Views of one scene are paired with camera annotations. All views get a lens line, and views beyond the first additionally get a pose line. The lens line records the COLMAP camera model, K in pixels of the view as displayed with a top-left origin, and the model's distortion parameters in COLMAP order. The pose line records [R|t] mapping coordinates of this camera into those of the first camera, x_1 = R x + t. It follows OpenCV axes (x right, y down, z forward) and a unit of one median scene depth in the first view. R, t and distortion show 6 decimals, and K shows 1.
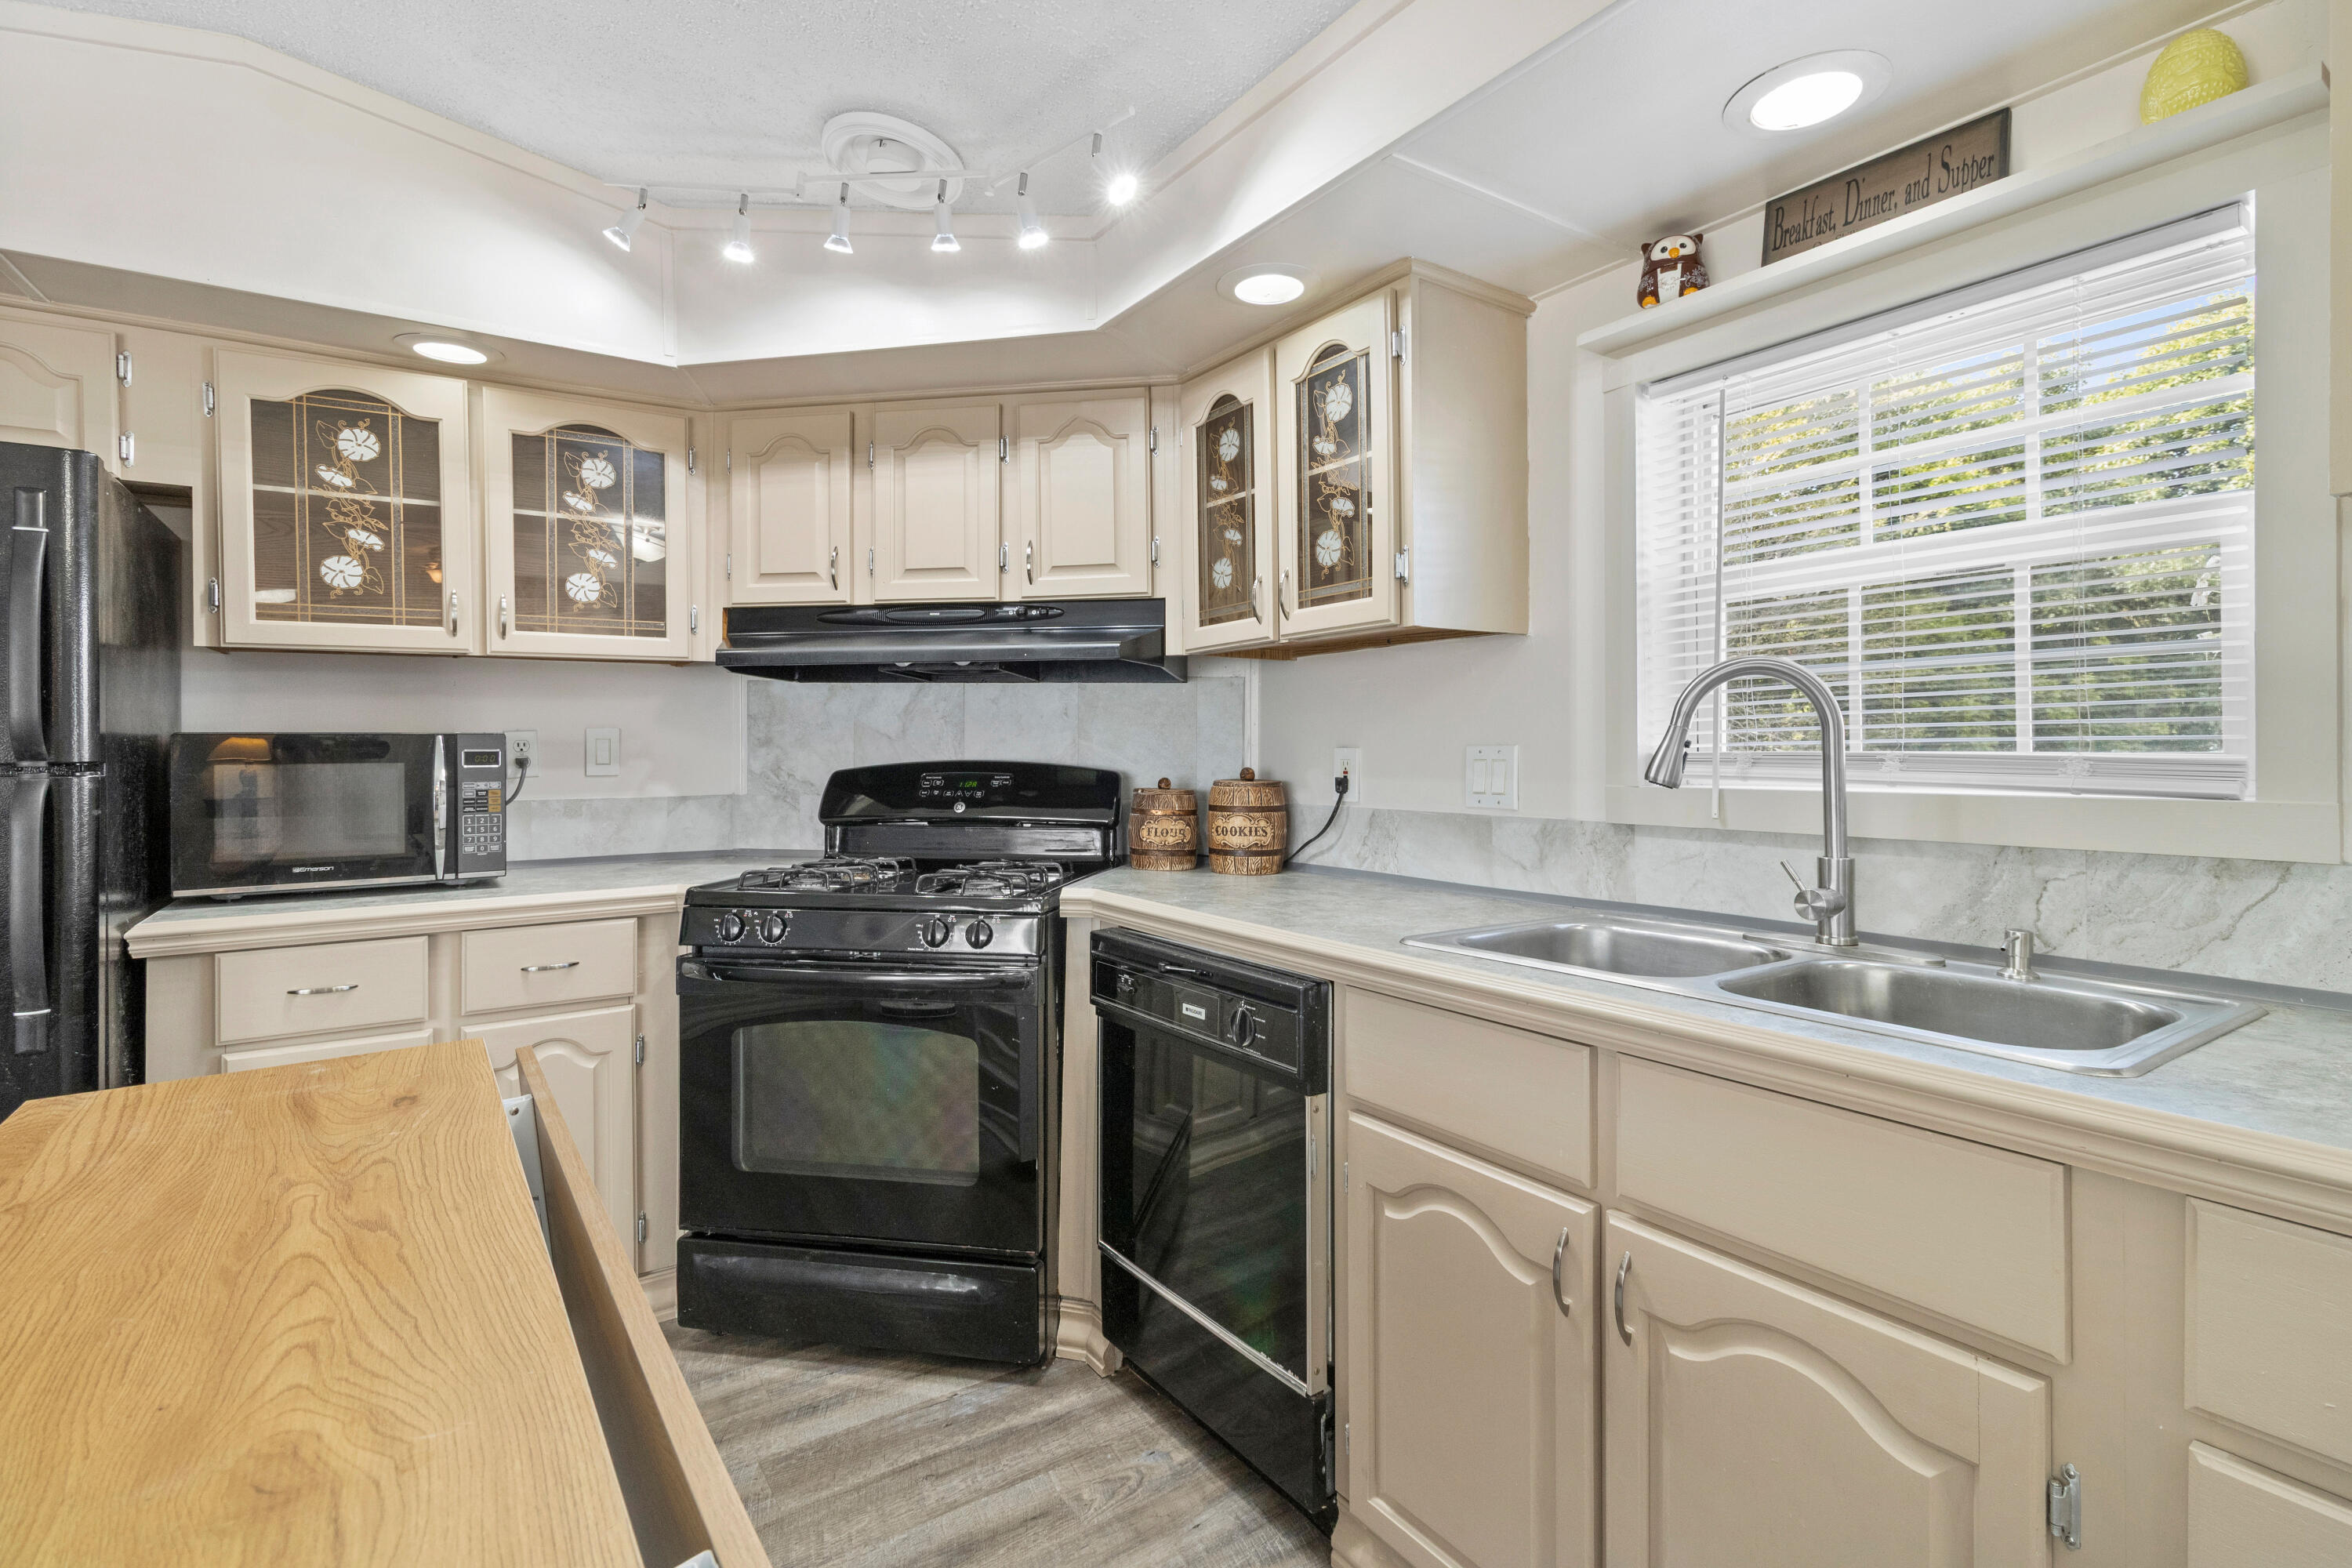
lens RADIAL K [[1094.6, 0, 1185.5], [0, 1094.6, 740.1], [0, 0, 1]] dist [0.001001, 0.000354]
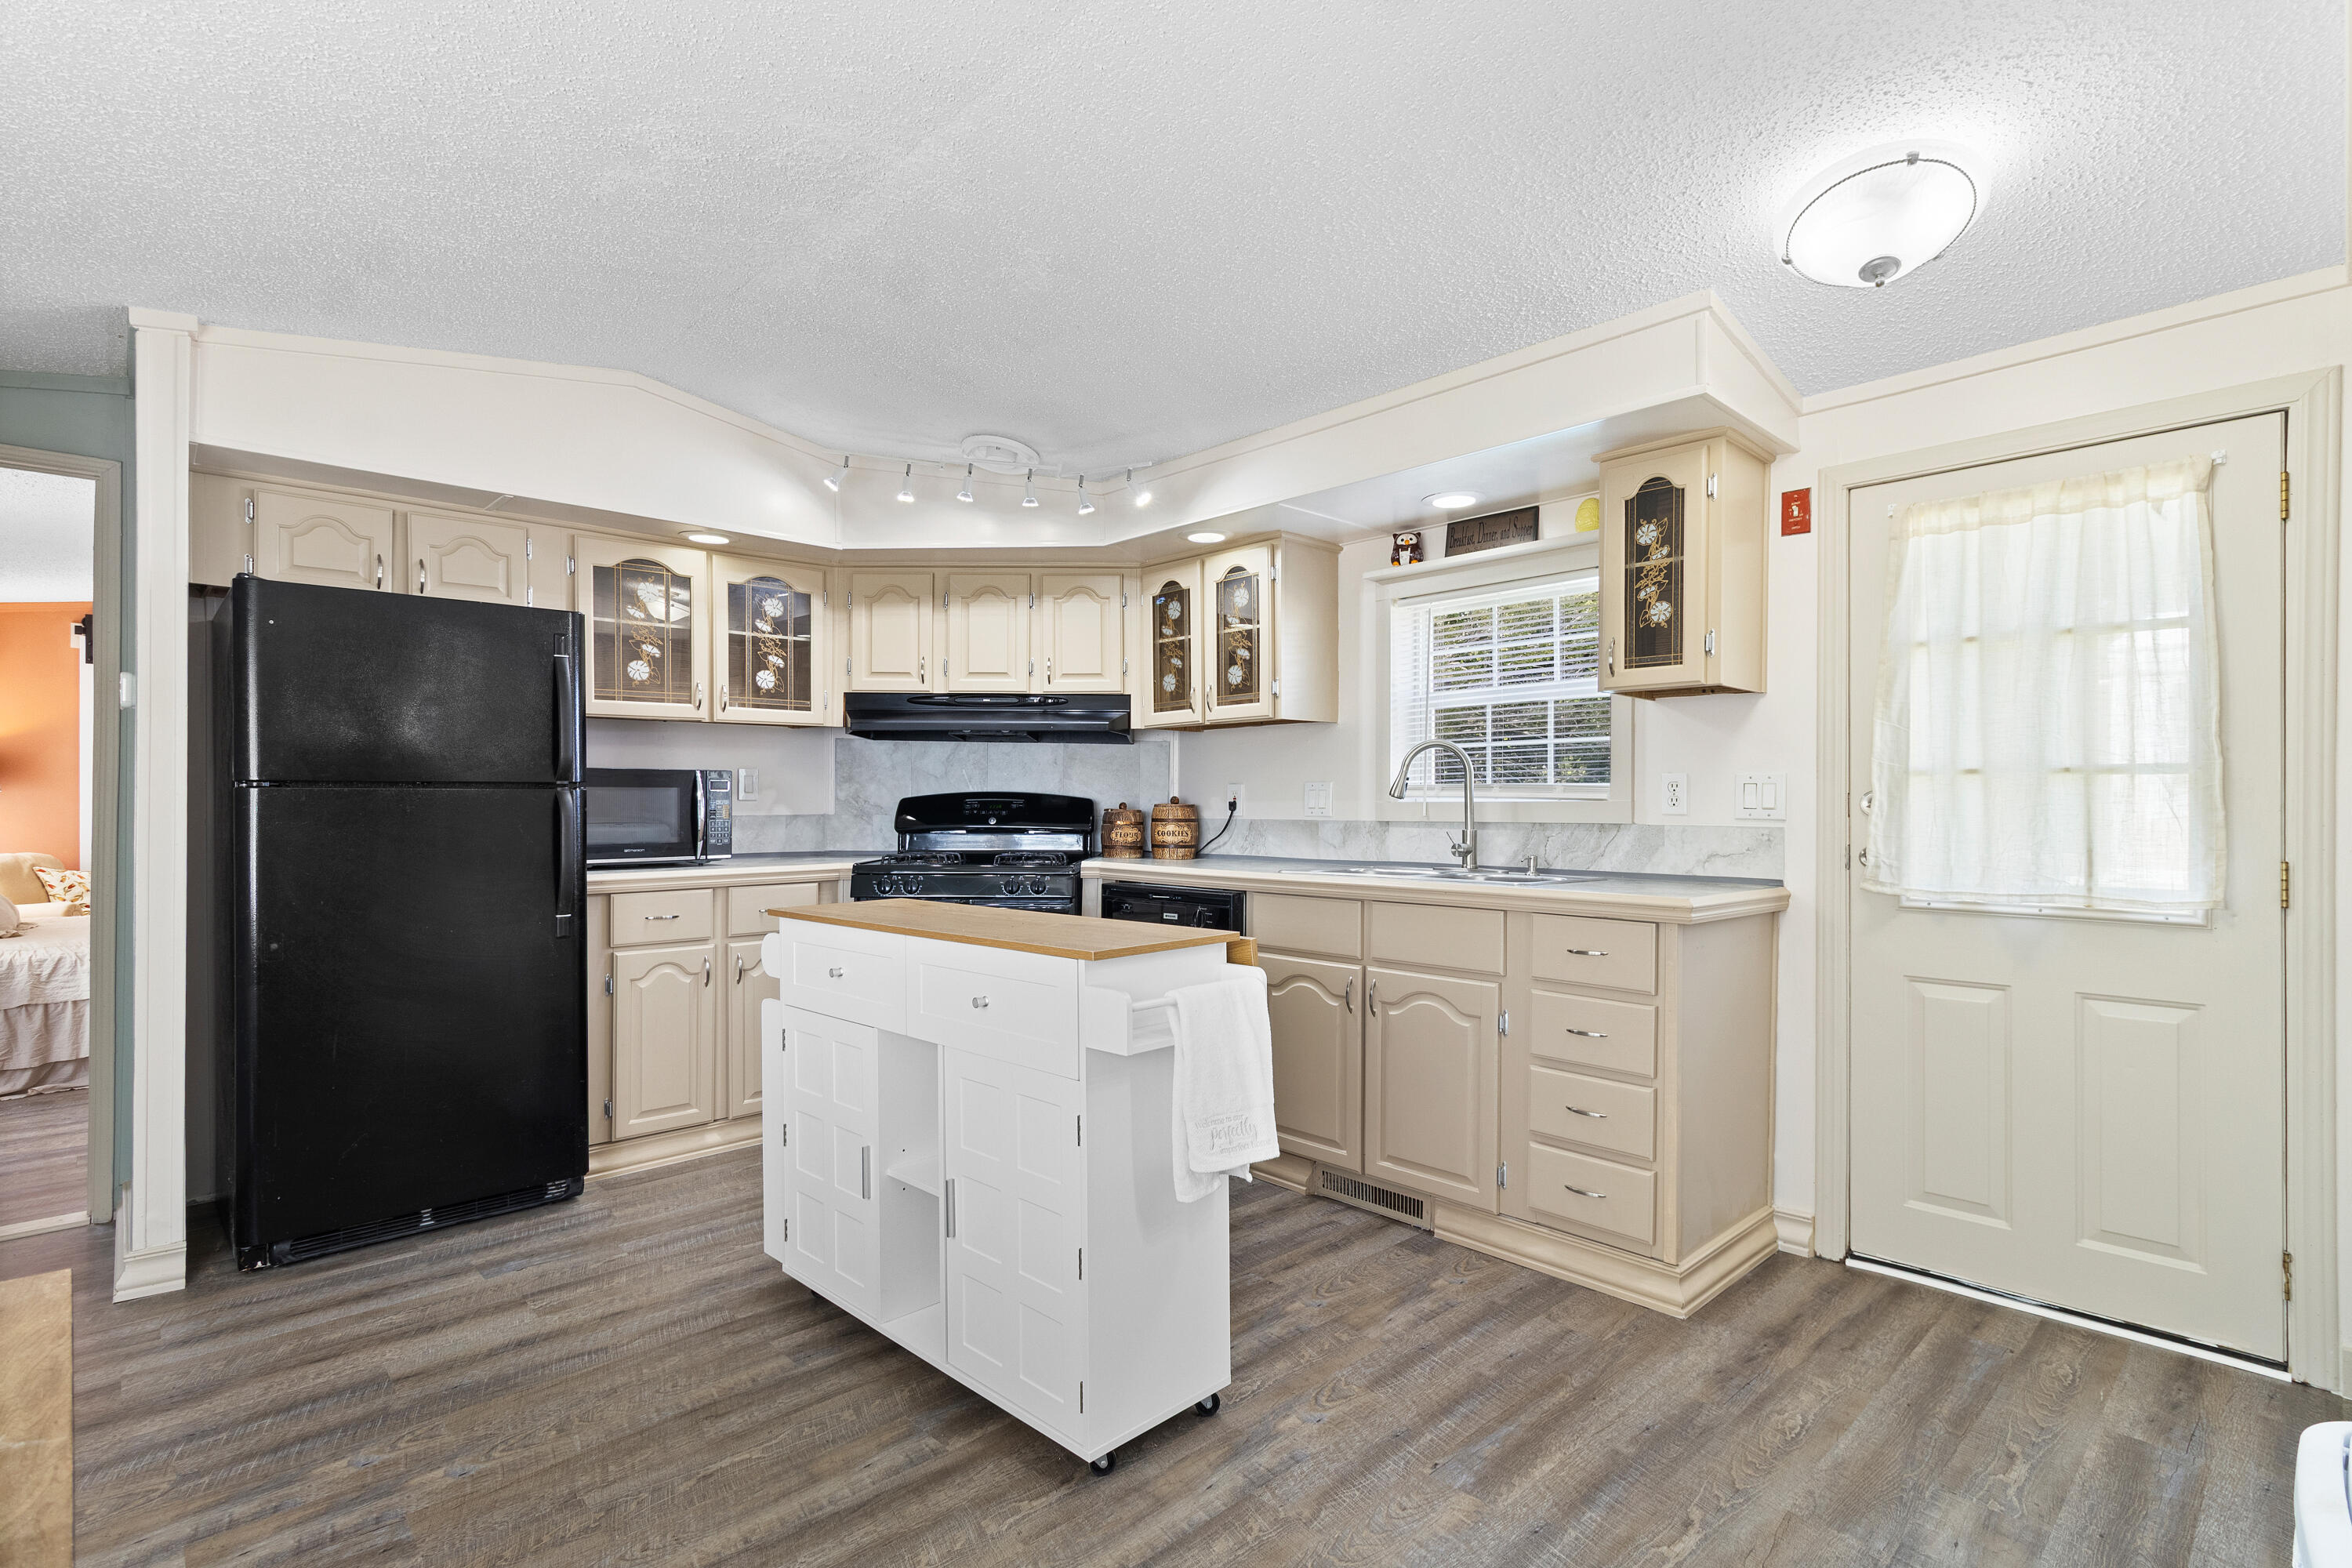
lens RADIAL K [[1113.9, 0, 1185.8], [0, 1113.9, 792.6], [0, 0, 1]] dist [0.001157, 0.000286]
pose [[0.985875, 0.007157, 0.167332, -0.242574], [-0.006786, 0.999973, -0.002788, 0.027986], [-0.167347, 0.001613, 0.985897, -0.774394]]
